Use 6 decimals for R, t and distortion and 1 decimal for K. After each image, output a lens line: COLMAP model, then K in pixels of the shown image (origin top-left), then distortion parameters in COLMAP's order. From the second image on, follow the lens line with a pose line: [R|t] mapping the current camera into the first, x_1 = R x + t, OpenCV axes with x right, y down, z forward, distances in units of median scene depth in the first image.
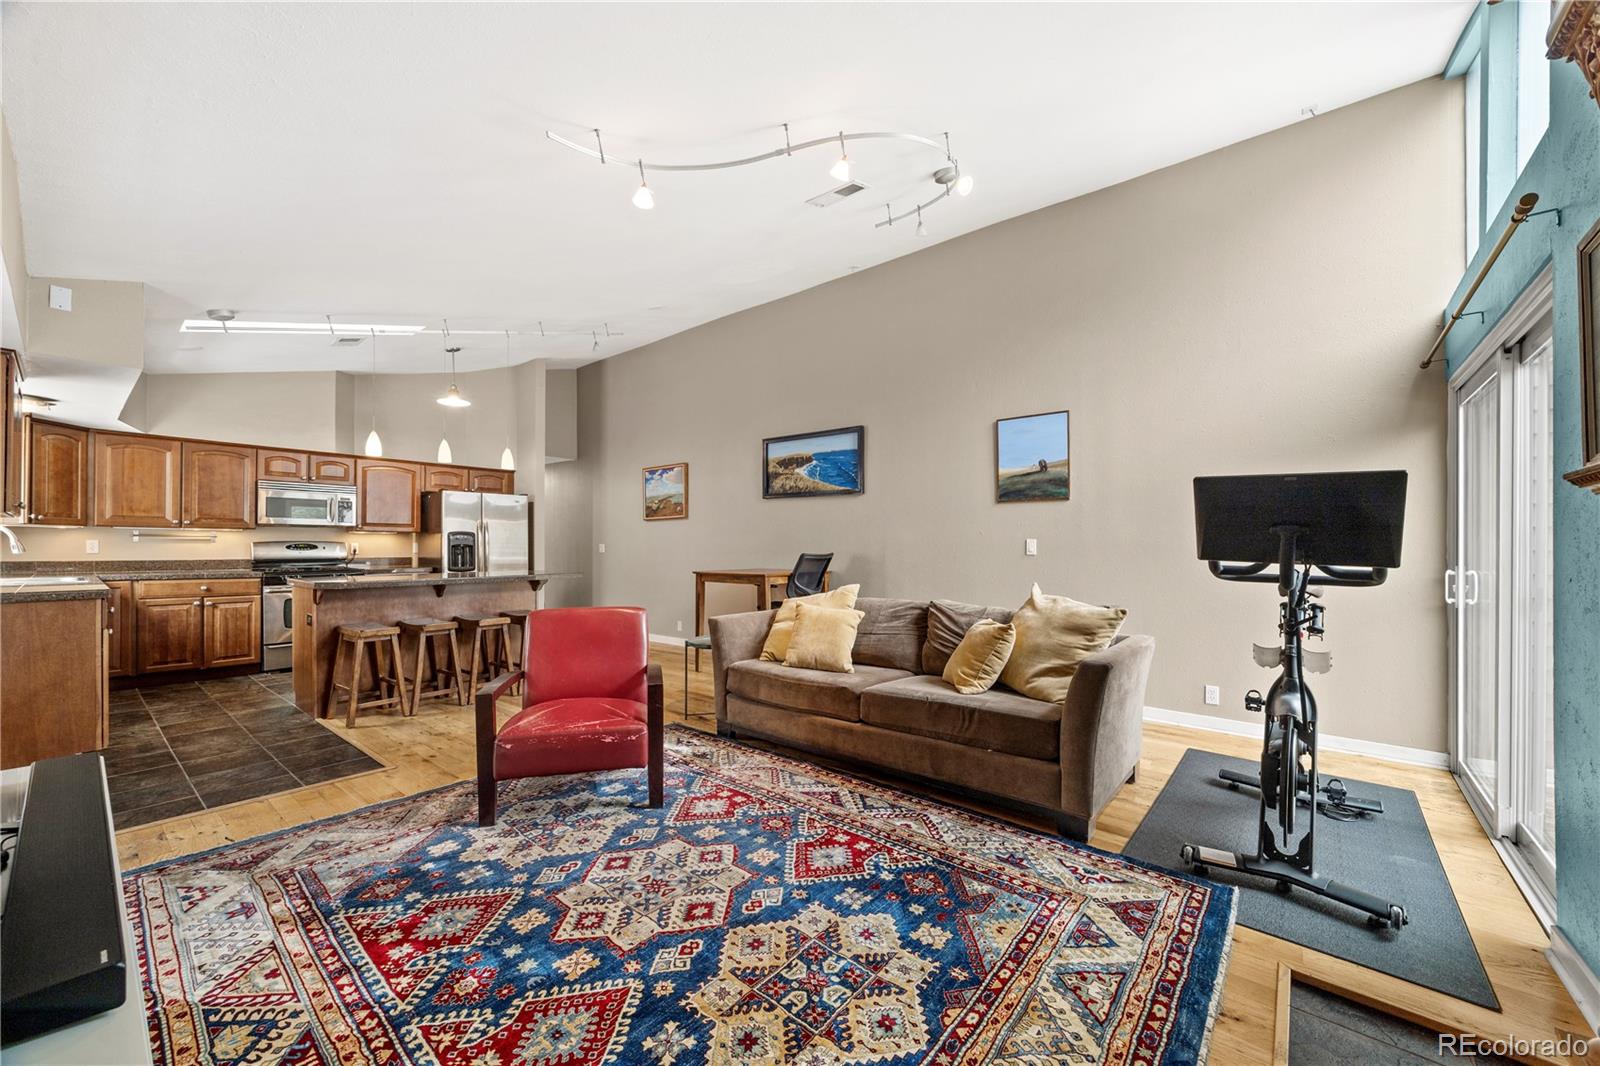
lens RADIAL K [[608.7, 0, 807.2], [0, 608.7, 544.0], [0, 0, 1]] dist [-0.000766, -0.000409]
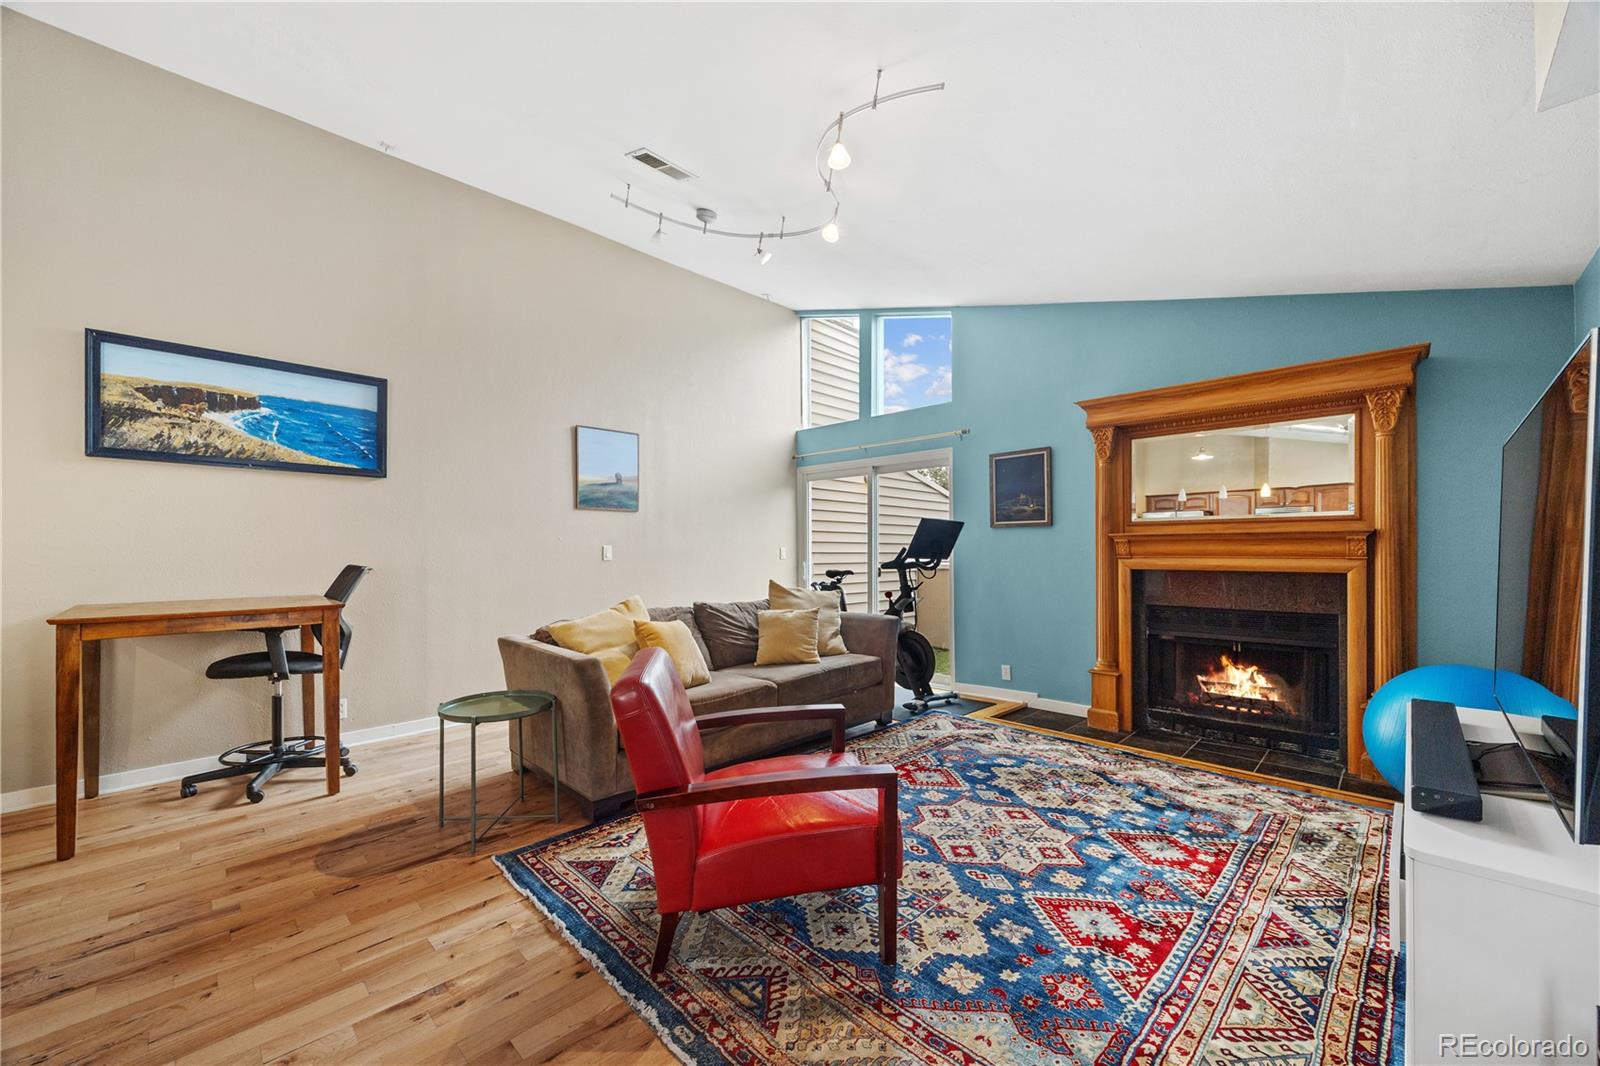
lens RADIAL K [[608.7, 0, 798.3], [0, 608.7, 557.3], [0, 0, 1]] dist [-0.000766, -0.000409]
pose [[0.098265, -0.014530, 0.995054, -0.595287], [0.001902, 0.999894, 0.014412, -0.002793], [-0.995159, 0.000476, 0.098282, 0.504831]]
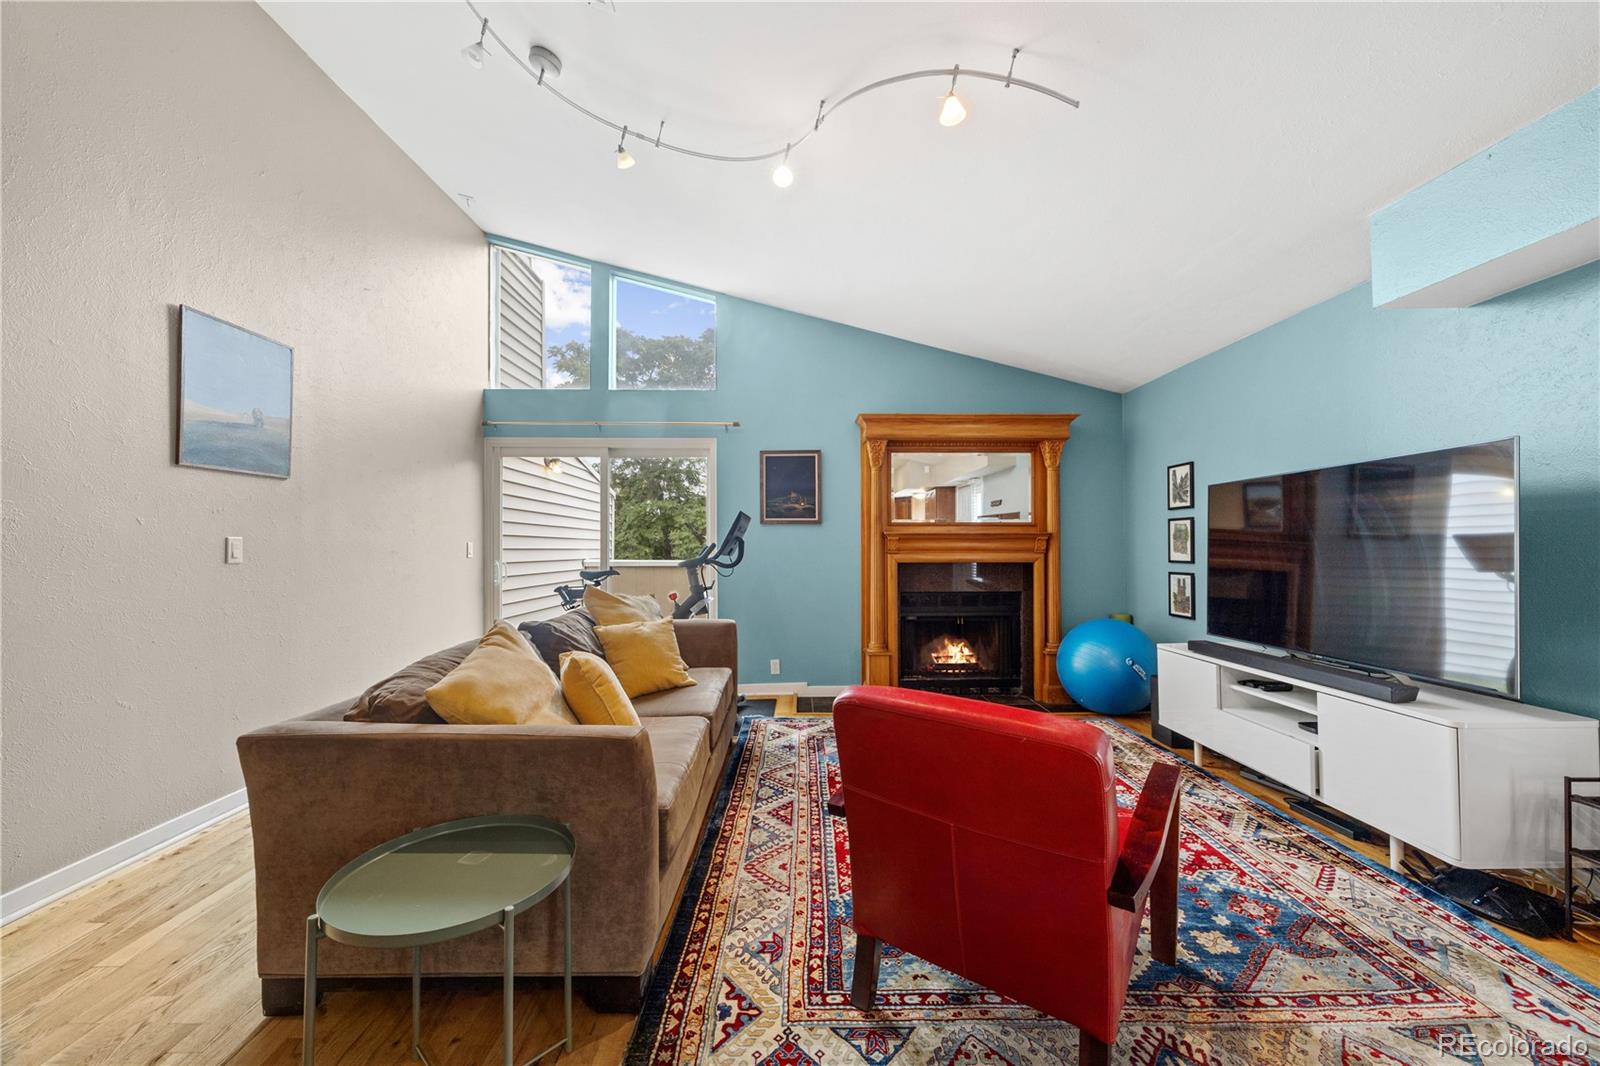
lens RADIAL K [[608.7, 0, 802.2], [0, 608.7, 537.8], [0, 0, 1]] dist [-0.000766, -0.000409]
pose [[-0.638716, 0.008504, 0.769396, -0.388395], [-0.001877, 0.999919, -0.012610, -0.000881], [-0.769440, -0.009498, -0.638648, 0.855762]]
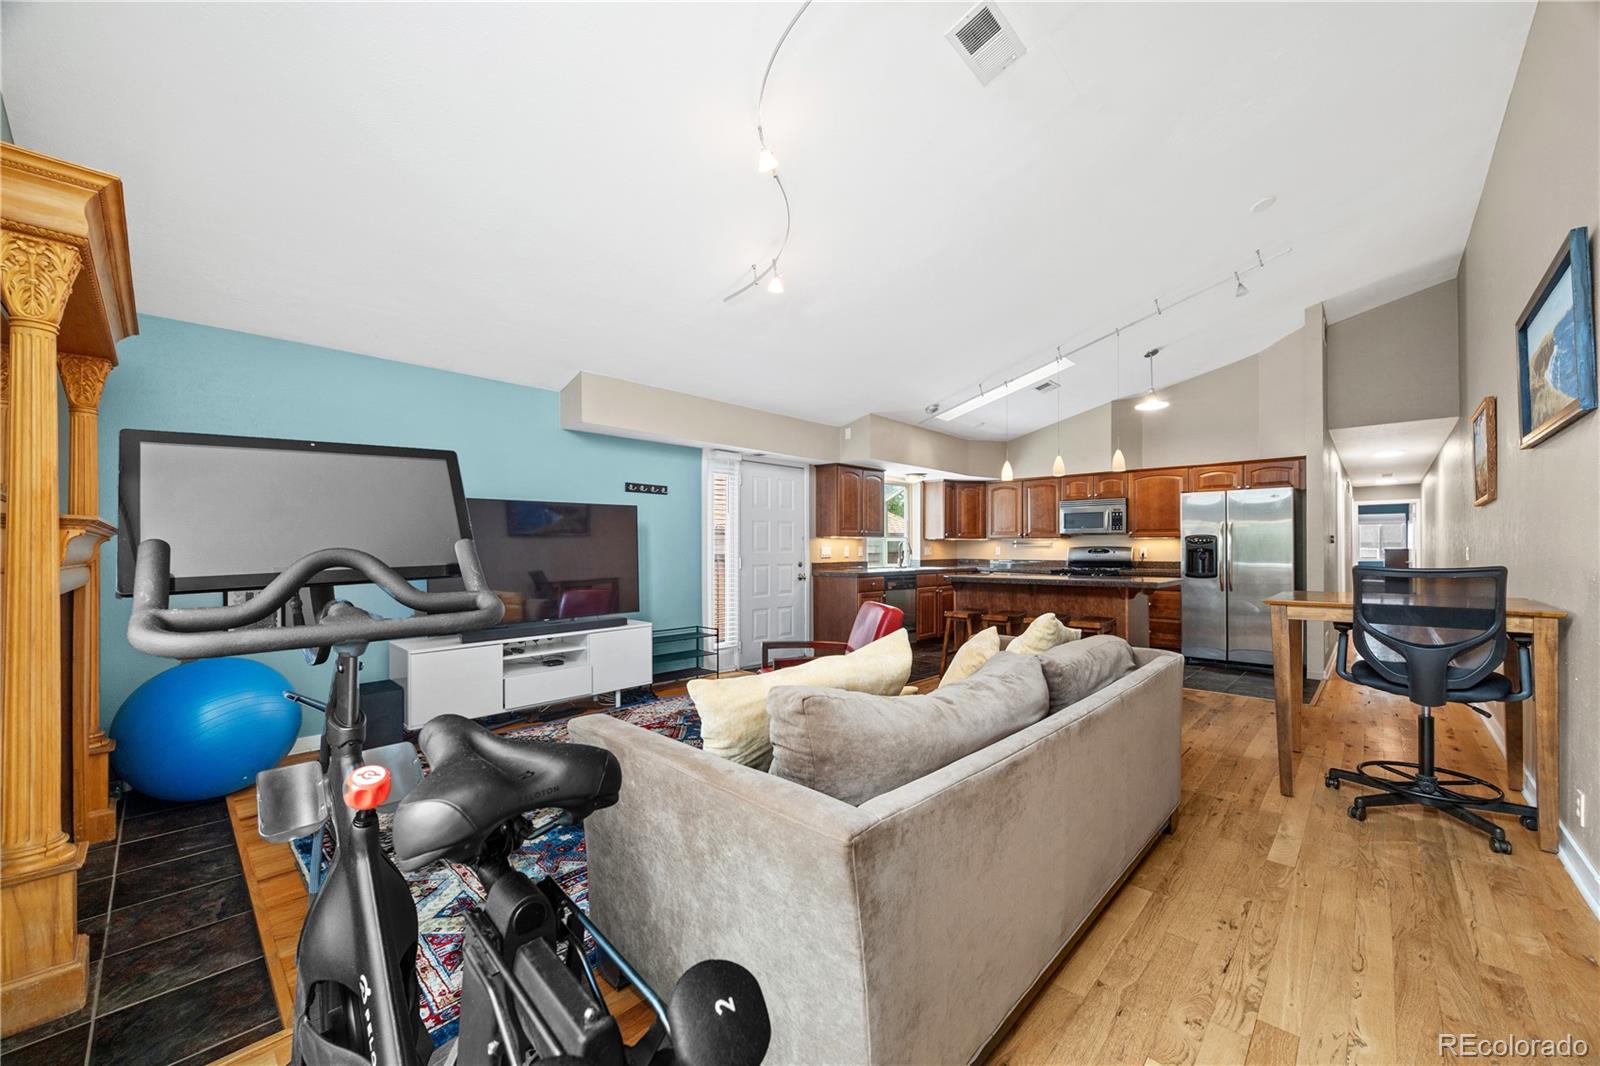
lens RADIAL K [[608.7, 0, 802.5], [0, 608.7, 543.4], [0, 0, 1]] dist [-0.000766, -0.000409]
pose [[-0.076382, -0.010182, -0.997027, 0.533639], [0.004961, 0.999932, -0.010592, -0.001321], [0.997066, -0.005755, -0.076326, 0.597404]]
